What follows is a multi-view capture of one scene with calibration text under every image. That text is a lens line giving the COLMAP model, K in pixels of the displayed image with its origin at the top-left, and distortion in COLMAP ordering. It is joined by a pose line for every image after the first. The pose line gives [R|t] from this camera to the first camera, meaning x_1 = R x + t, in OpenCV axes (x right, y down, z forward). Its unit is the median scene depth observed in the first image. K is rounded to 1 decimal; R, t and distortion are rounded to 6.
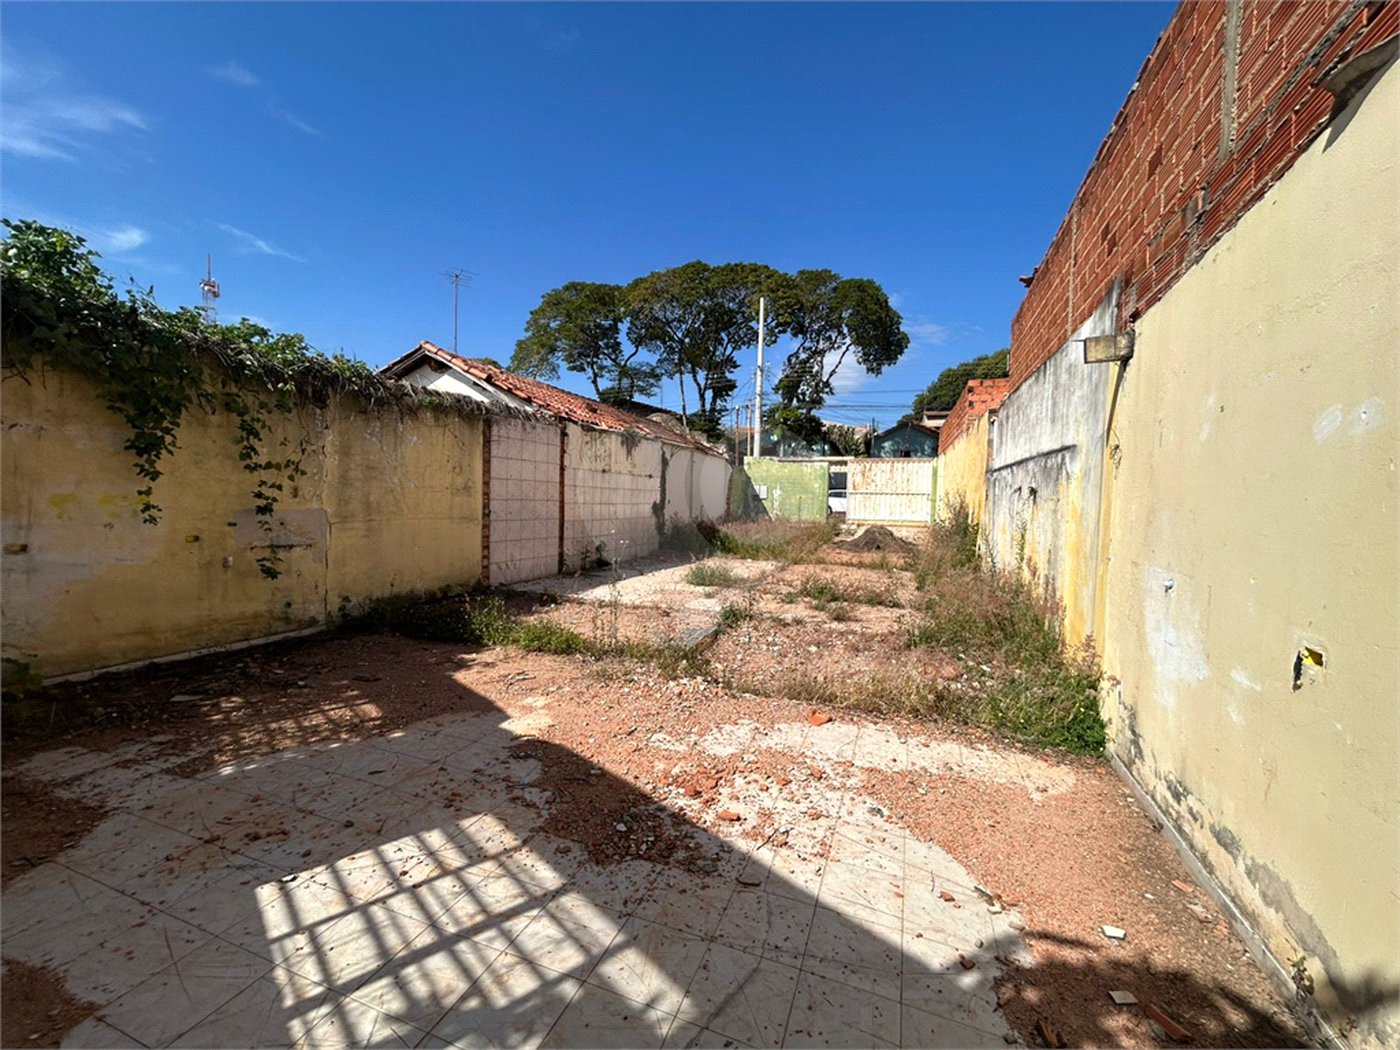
lens RADIAL K [[566.8, 0, 698.8], [0, 566.8, 524.3], [0, 0, 1]] dist [0.001467, 0.000003]
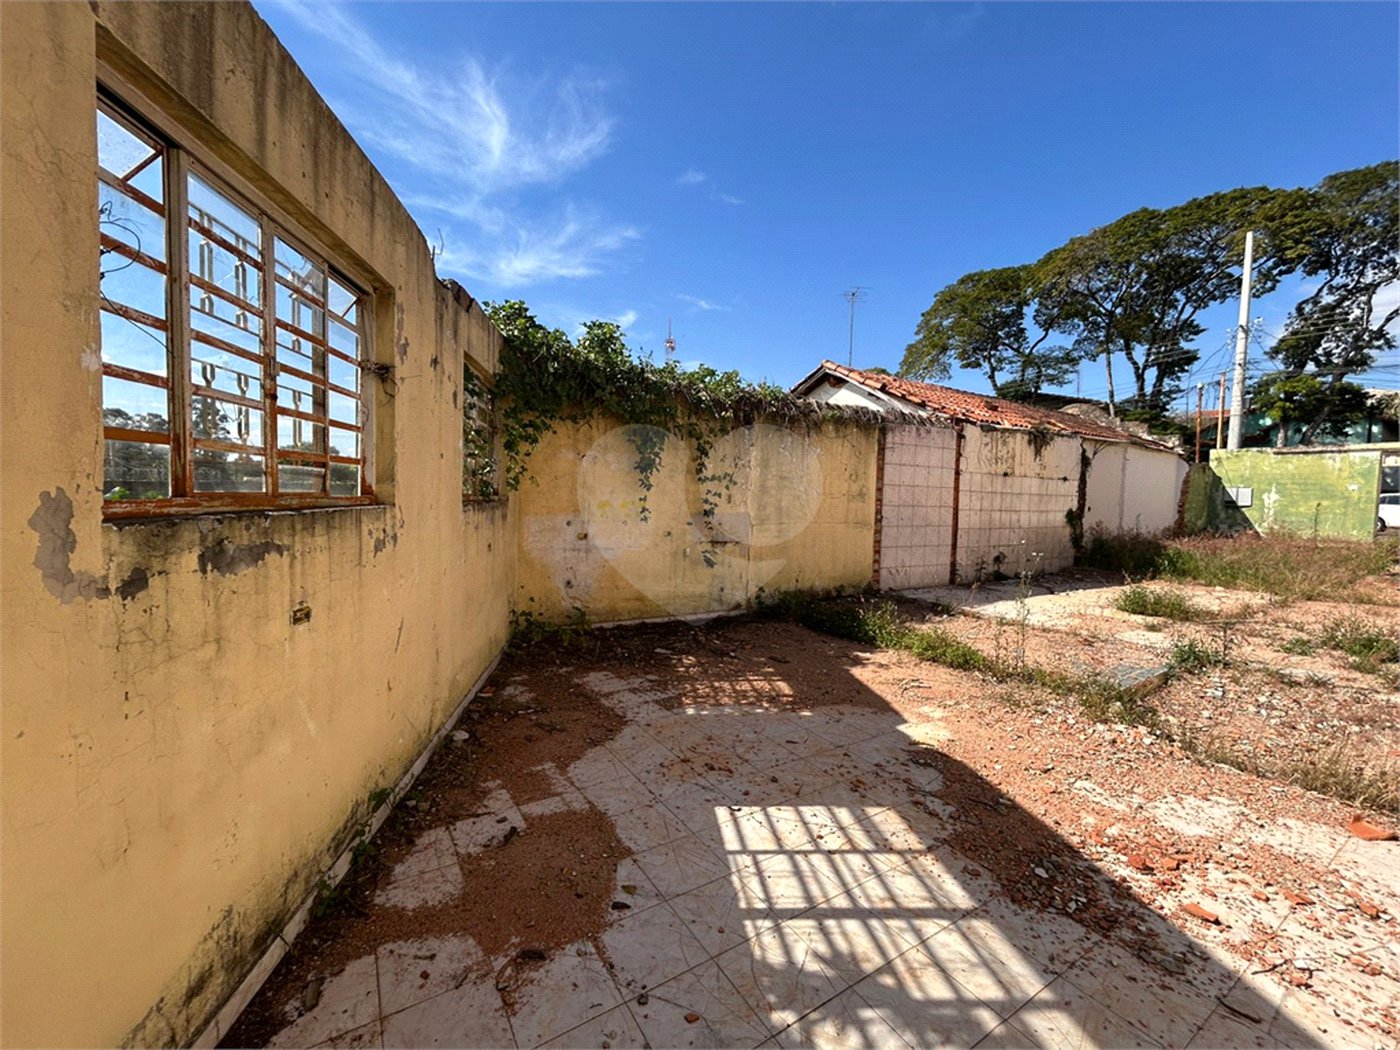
lens RADIAL K [[566.9, 0, 700.2], [0, 566.9, 523.7], [0, 0, 1]] dist [-0.001771, 0.001050]
pose [[0.797472, 0.023867, -0.602884, -0.010980], [-0.030929, 0.999521, -0.001342, 0.000657], [0.602563, 0.019717, 0.797828, -0.012834]]
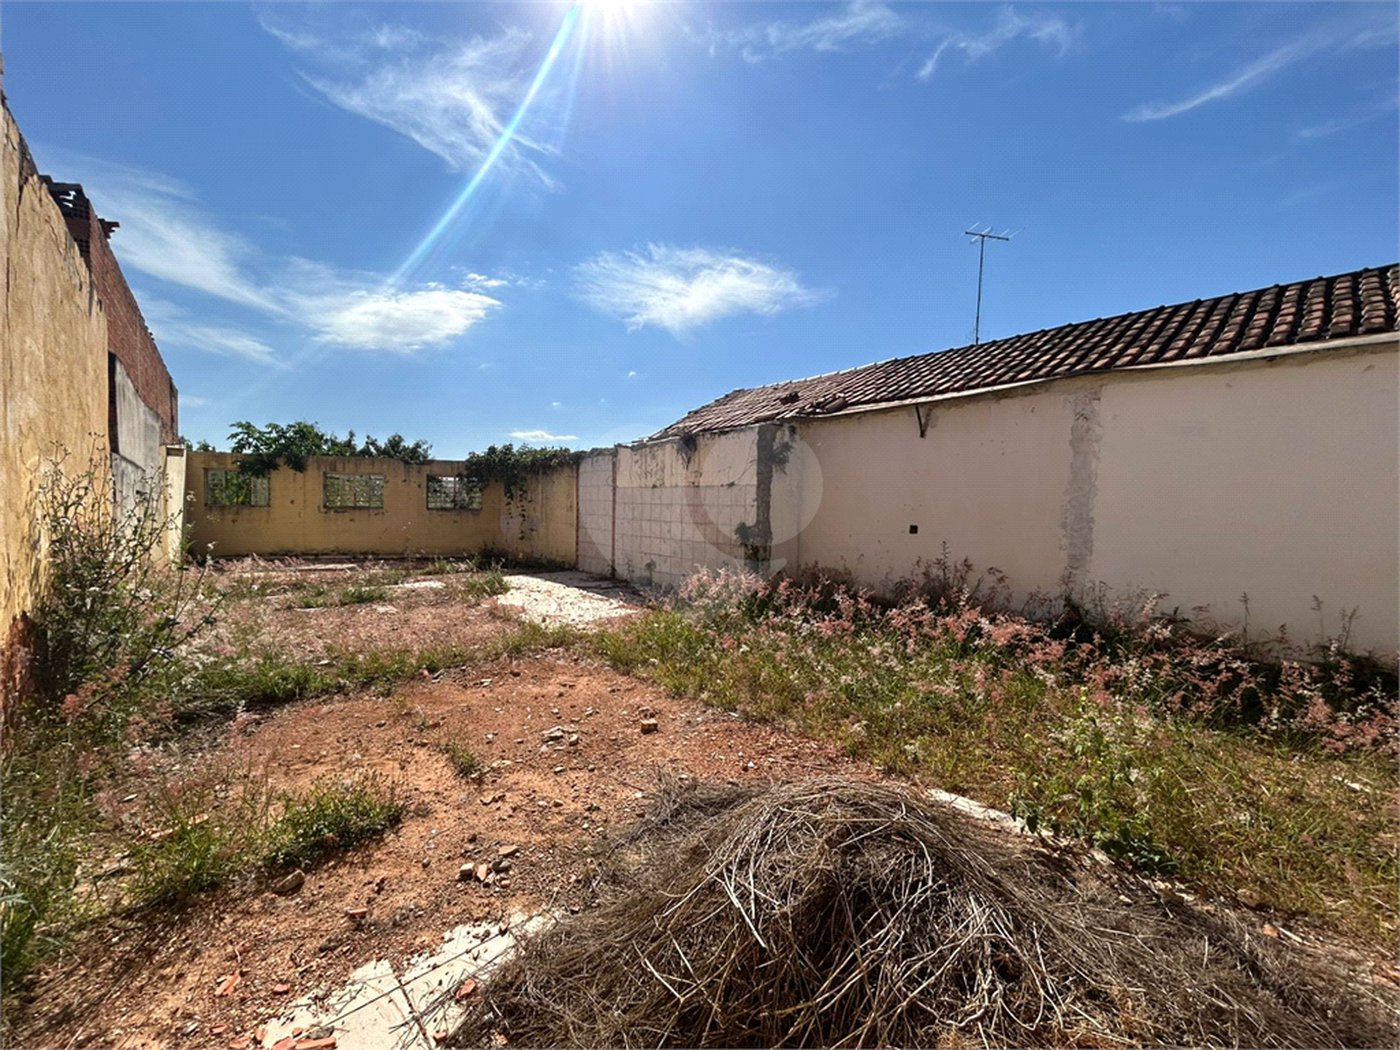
lens RADIAL K [[563.7, 0, 700.0], [0, 563.7, 525.0], [0, 0, 1]] dist [0.000462, 0.000000]
pose [[-0.482900, 0.002061, -0.875673, 0.722930], [-0.066202, 0.997049, 0.038855, -0.083225], [0.873170, 0.076734, -0.481338, 1.777214]]
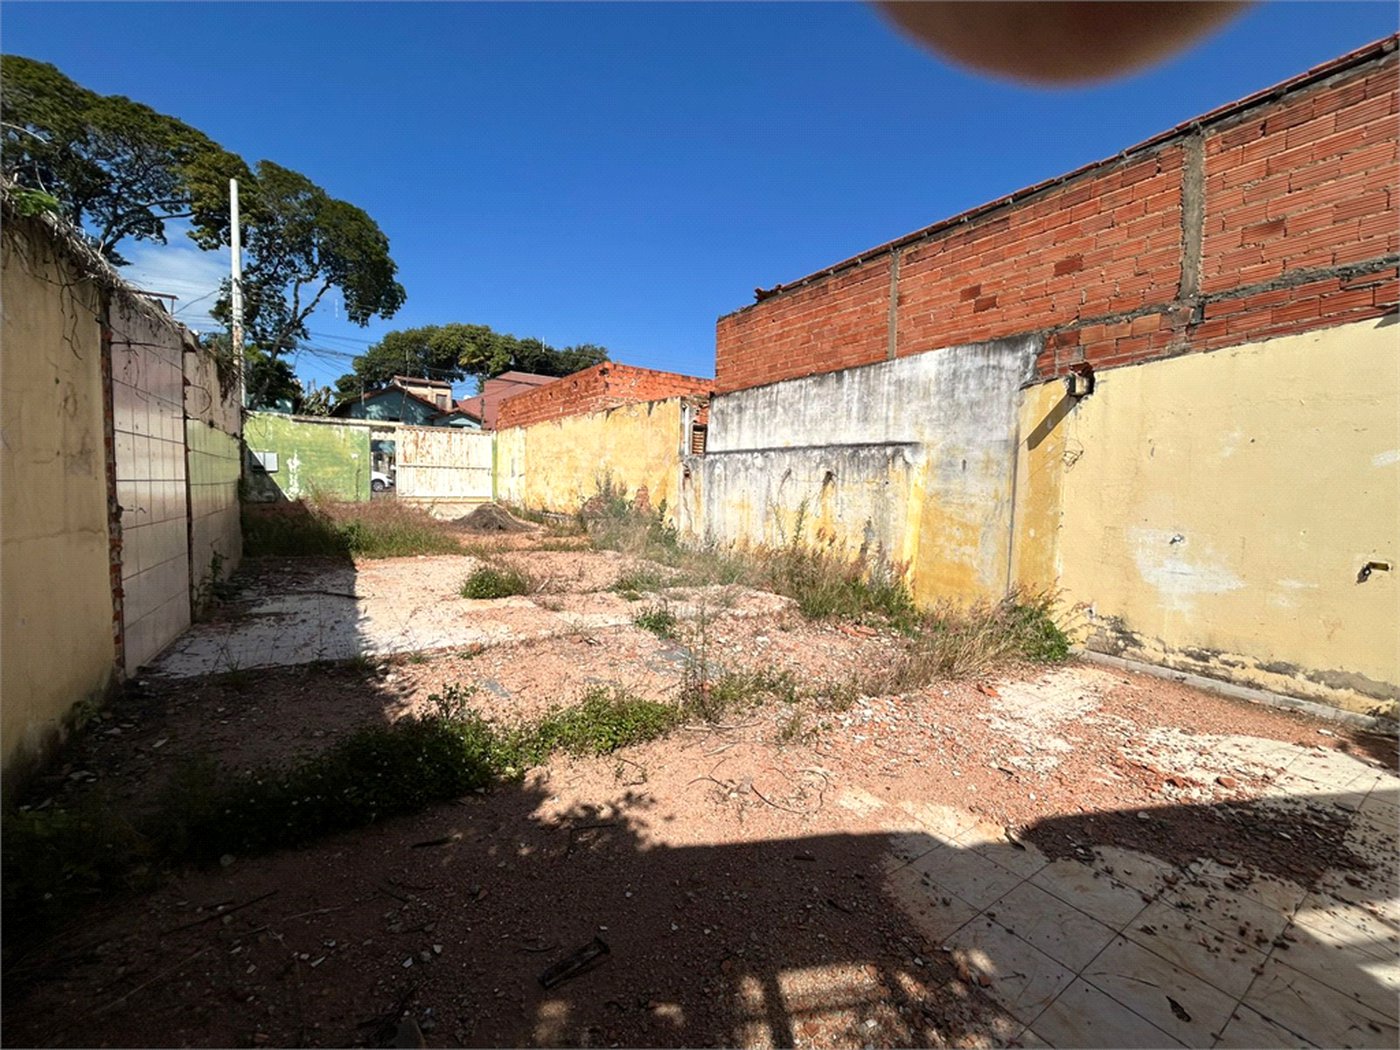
lens RADIAL K [[566.9, 0, 700.2], [0, 566.9, 523.7], [0, 0, 1]] dist [-0.001771, 0.001050]
pose [[0.578403, -0.064532, 0.813195, -0.402467], [0.024831, 0.997797, 0.061519, -0.023327], [-0.815373, -0.015390, 0.578731, 0.344517]]
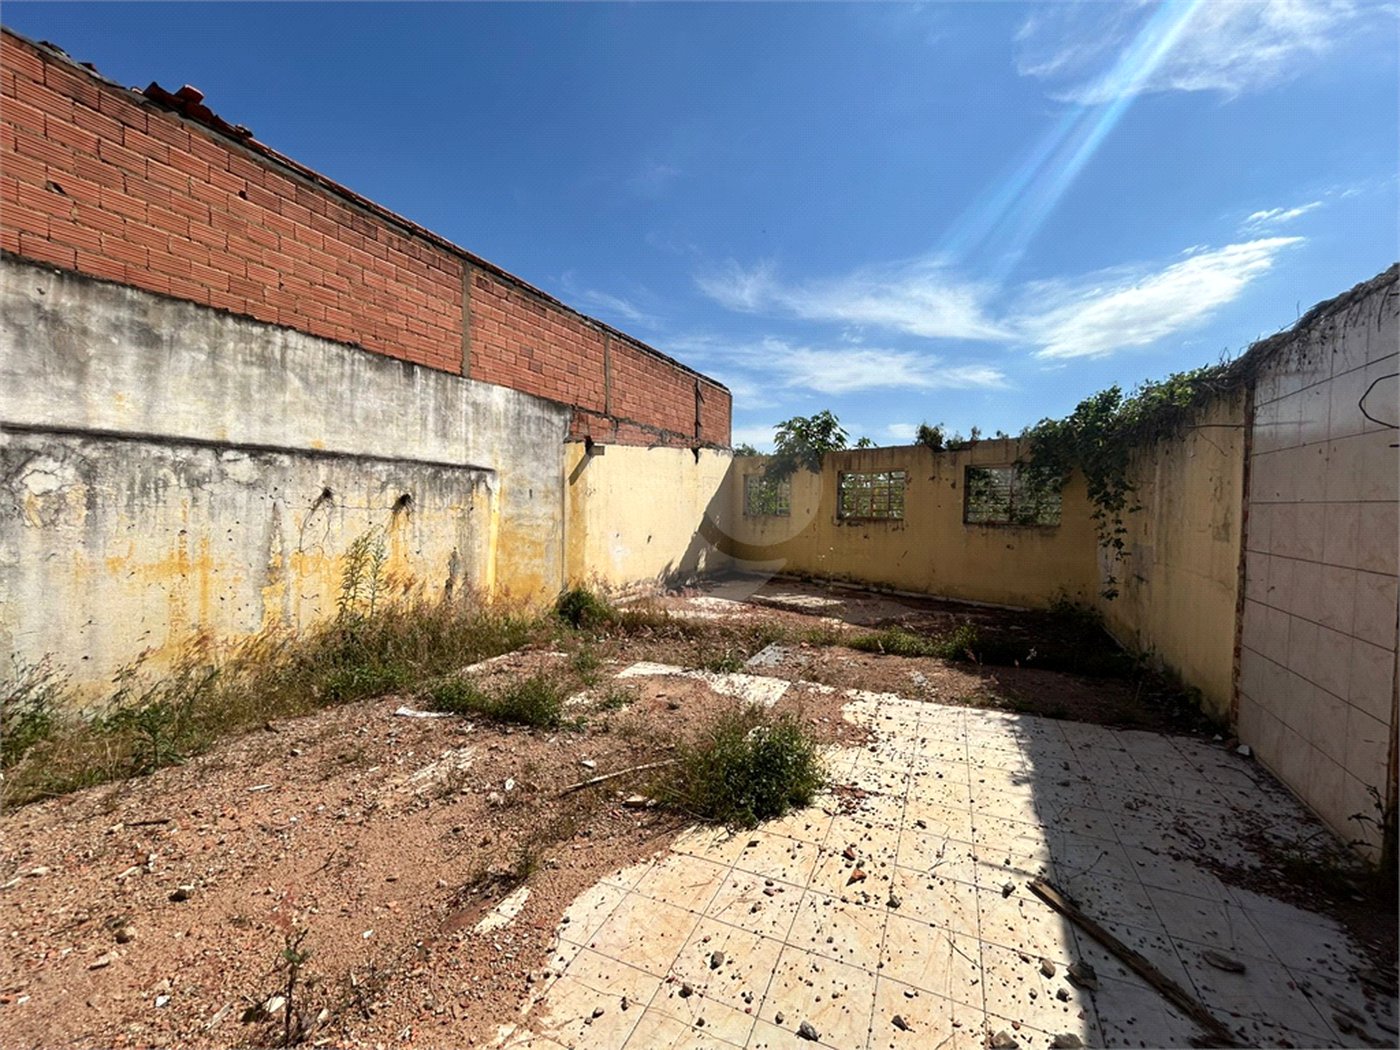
lens RADIAL K [[566.9, 0, 700.2], [0, 566.9, 523.7], [0, 0, 1]] dist [-0.001771, 0.001050]
pose [[-0.997351, -0.041658, 0.059637, 0.037867], [-0.036823, 0.996115, 0.079992, -0.074912], [-0.062737, 0.077585, -0.995010, 1.287305]]
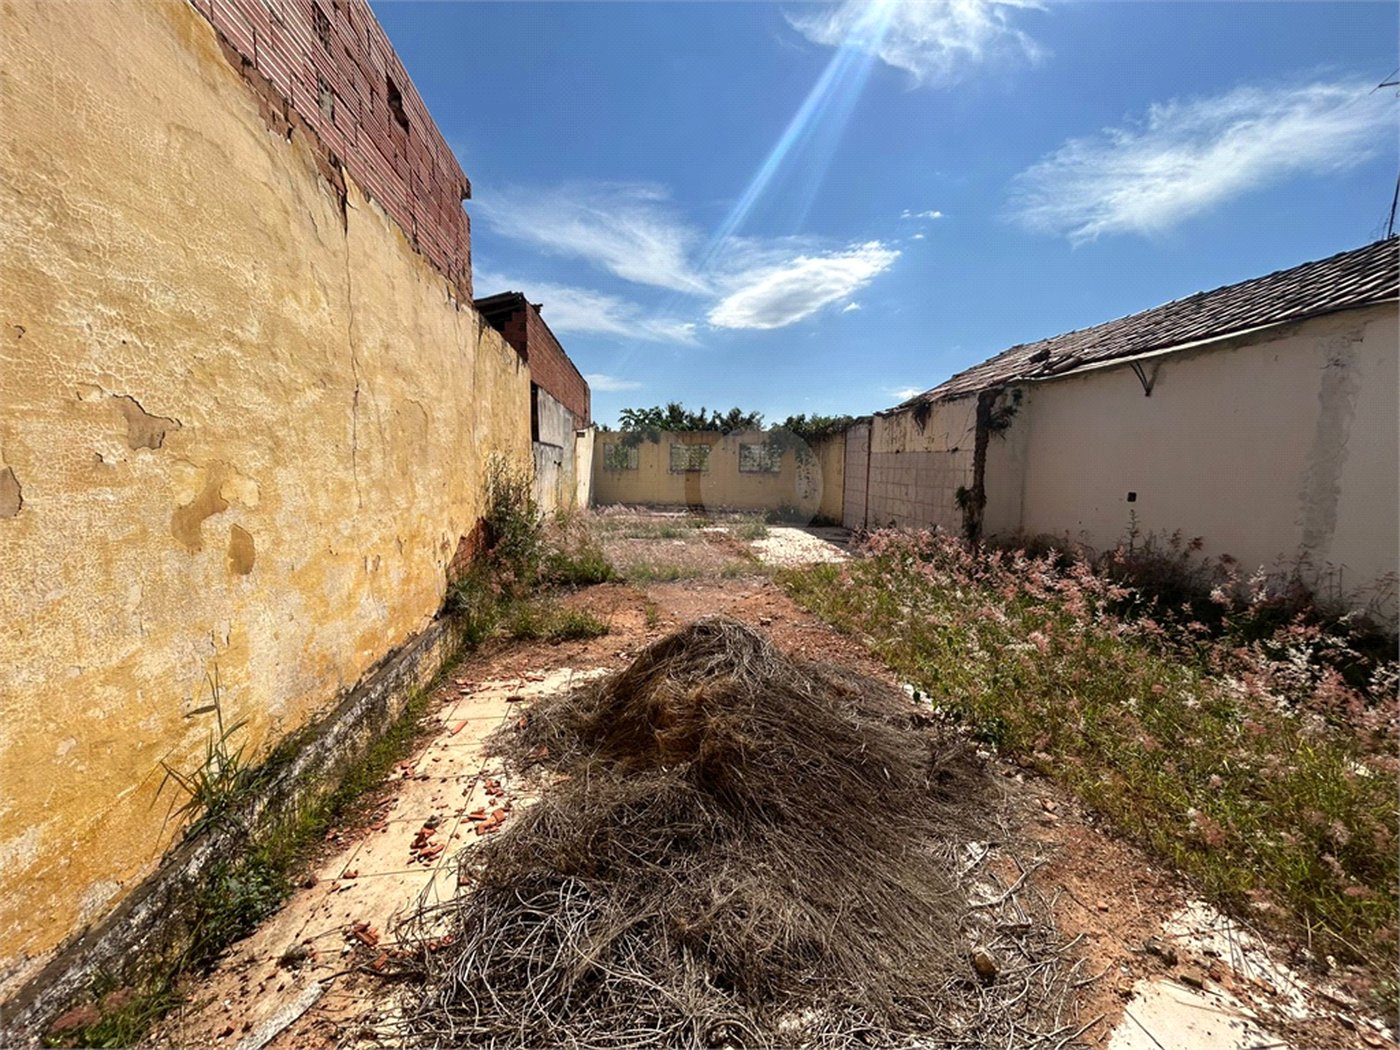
lens RADIAL K [[566.9, 0, 700.2], [0, 566.9, 523.7], [0, 0, 1]] dist [-0.001771, 0.001050]
pose [[-0.889320, 0.018367, -0.456917, 0.719878], [-0.051009, 0.988973, 0.139036, -0.104545], [0.454432, 0.146954, -0.878576, 2.044662]]
